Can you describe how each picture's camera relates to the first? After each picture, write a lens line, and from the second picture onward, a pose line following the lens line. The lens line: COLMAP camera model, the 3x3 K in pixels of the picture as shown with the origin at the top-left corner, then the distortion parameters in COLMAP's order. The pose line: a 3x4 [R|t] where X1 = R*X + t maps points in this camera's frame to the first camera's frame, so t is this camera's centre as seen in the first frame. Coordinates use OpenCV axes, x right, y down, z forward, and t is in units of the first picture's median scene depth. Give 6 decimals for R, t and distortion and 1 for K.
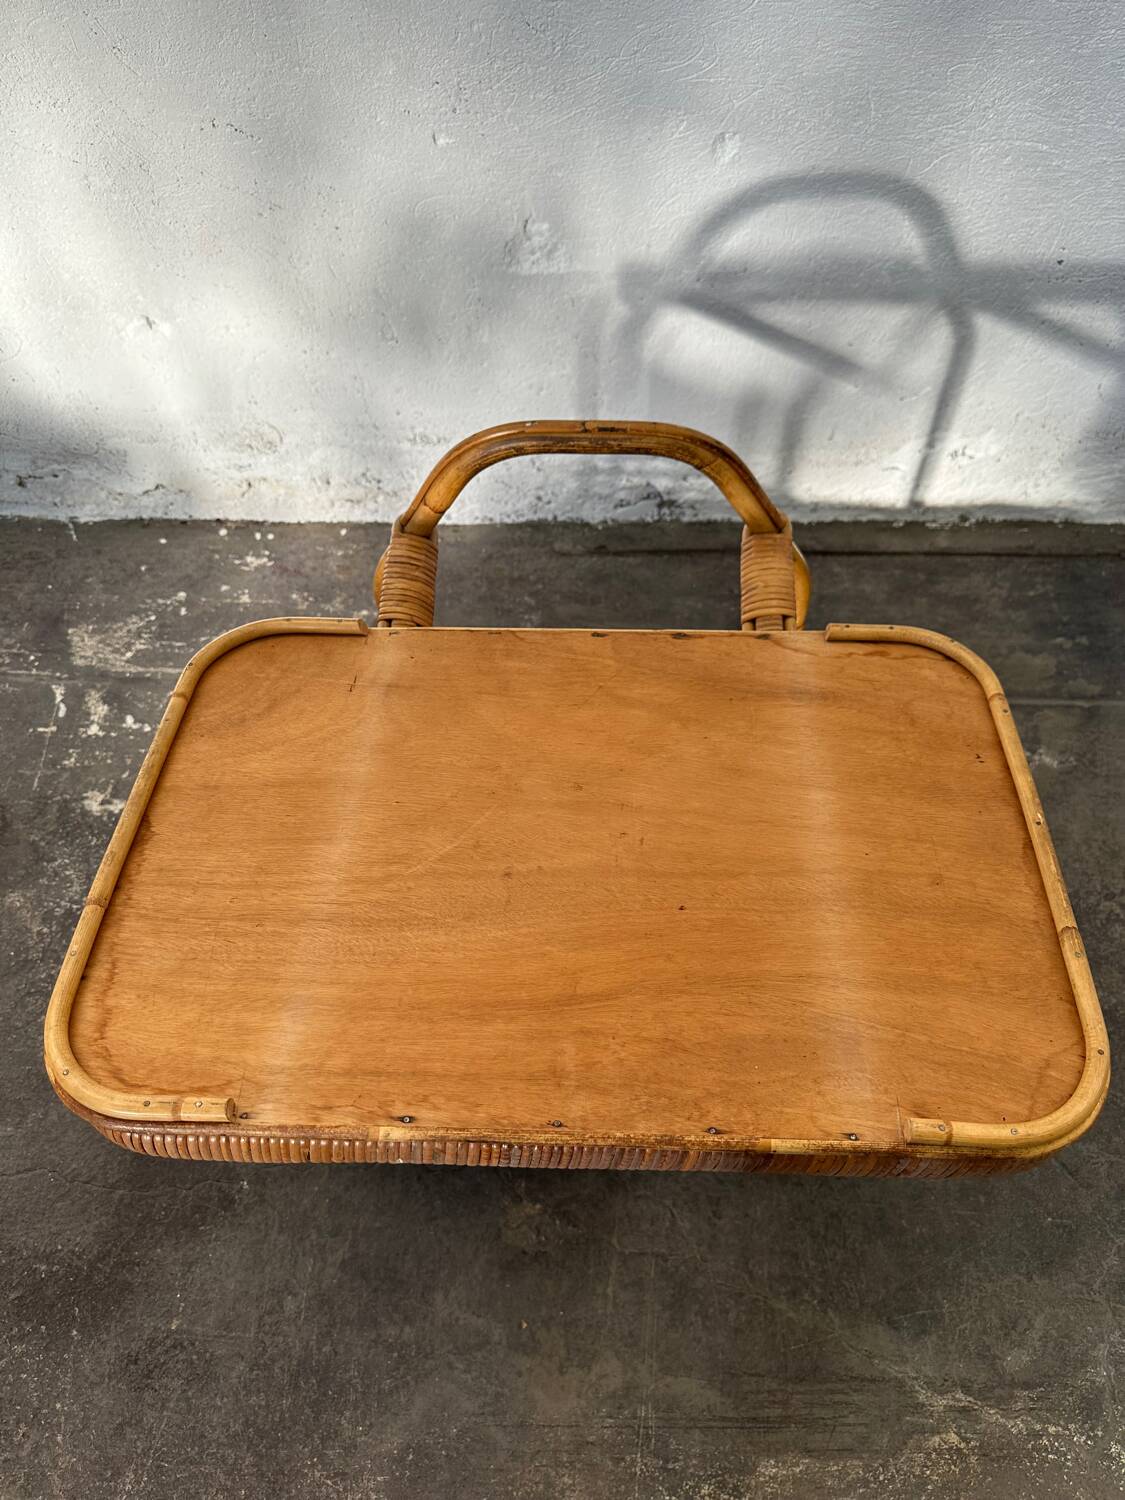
lens RADIAL K [[1083.1, 0, 567.0], [0, 1083.1, 753.9], [0, 0, 1]] dist [-0.002981, -0.009571]
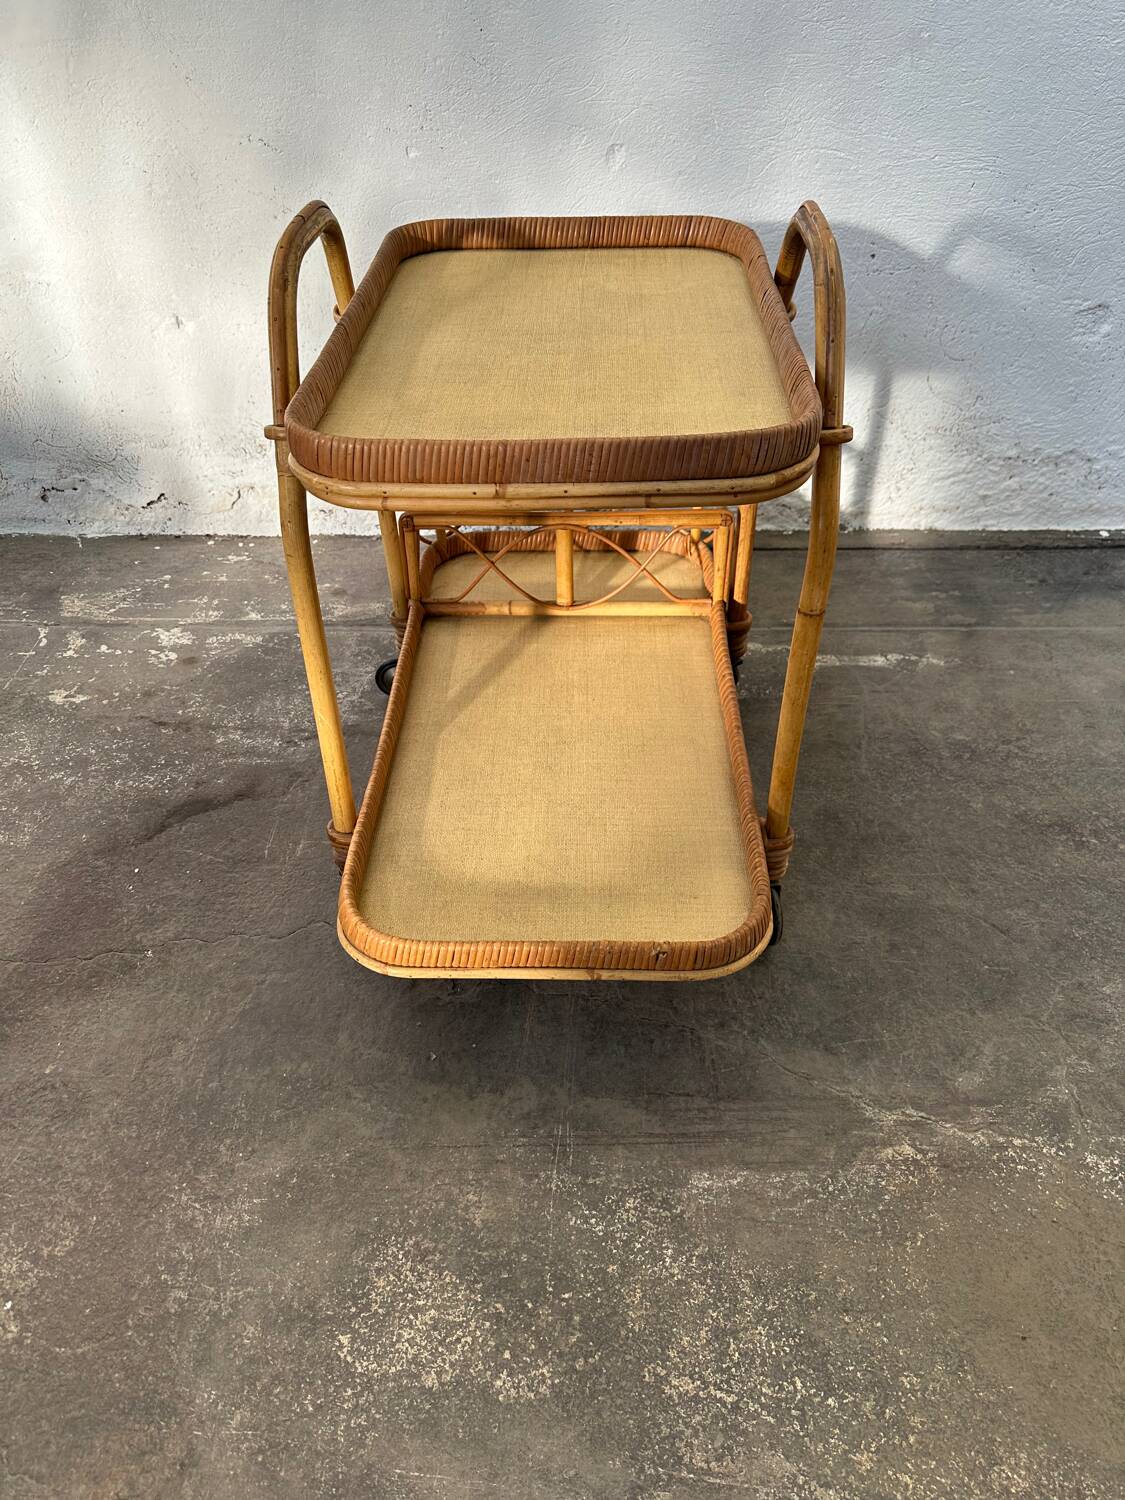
lens RADIAL K [[1075.1, 0, 550.9], [0, 1075.1, 742.1], [0, 0, 1]] dist [0.023787, -0.041461]
pose [[0.999904, 0.006413, 0.012244, 0.047846], [-0.000660, 0.906994, -0.421142, 0.666697], [-0.013806, 0.421094, 0.906912, 0.052320]]
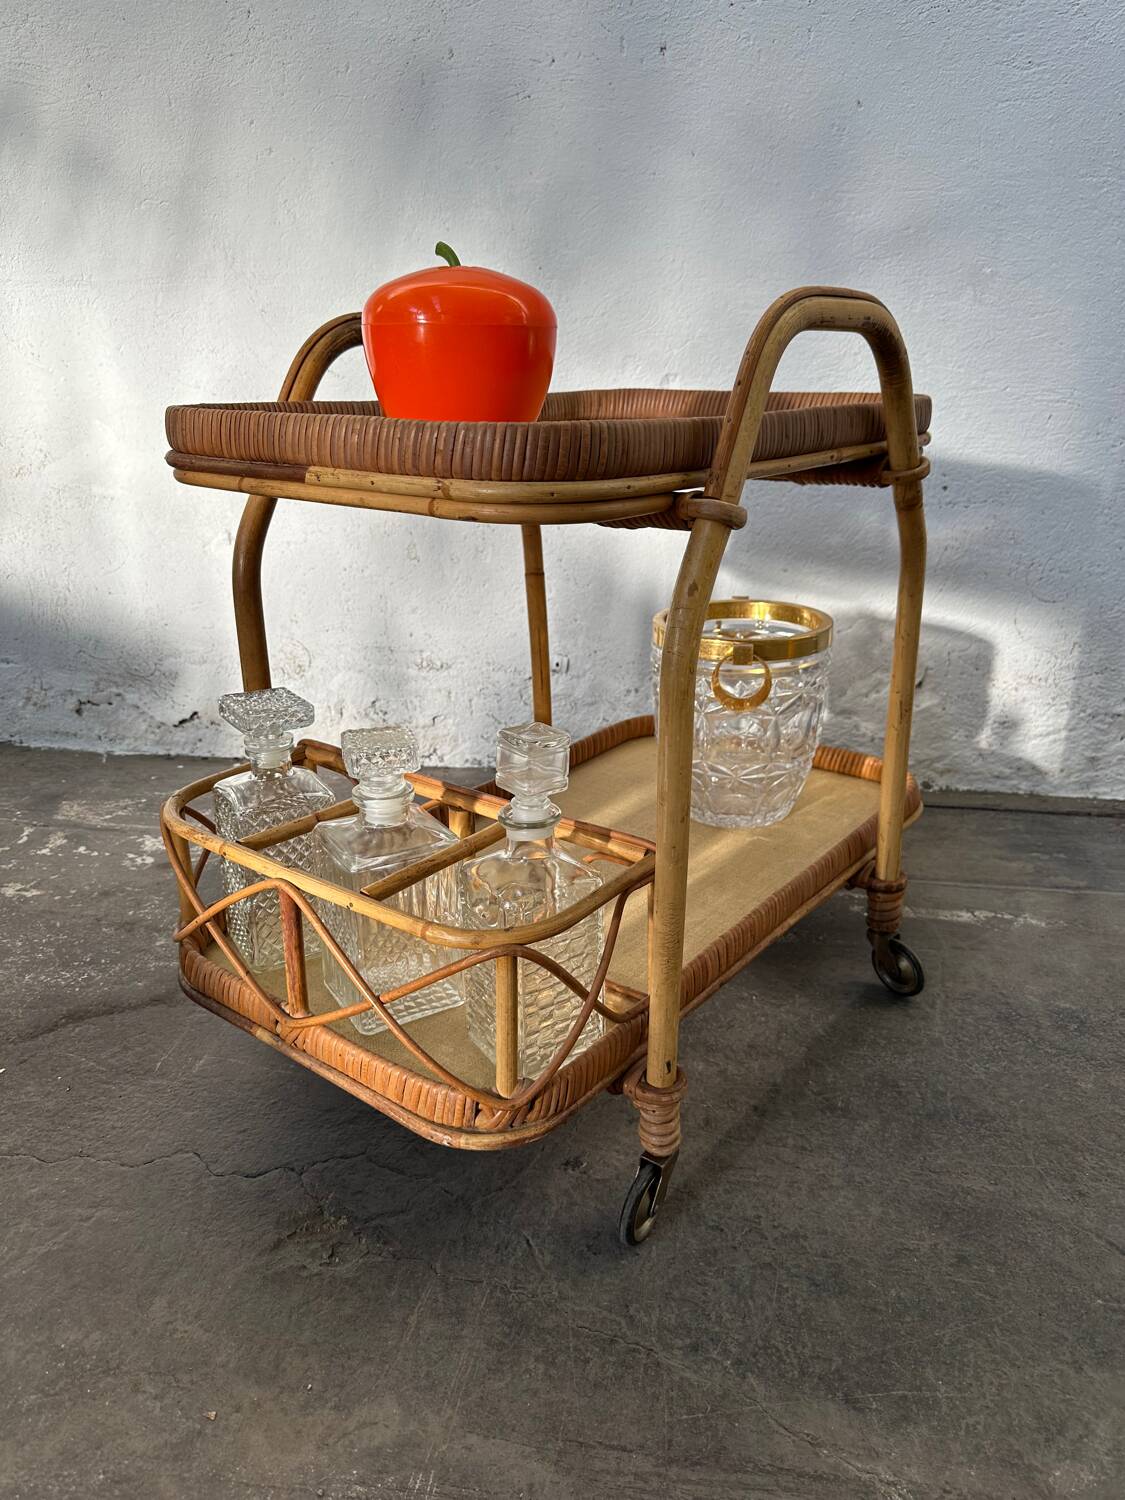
lens RADIAL K [[1083.1, 0, 567.0], [0, 1083.1, 753.9], [0, 0, 1]] dist [-0.002981, -0.009571]
pose [[0.992407, 0.063387, -0.105405, 0.179535], [-0.118418, 0.724039, -0.679517, 0.684409], [0.033245, 0.686840, 0.726048, 0.297115]]
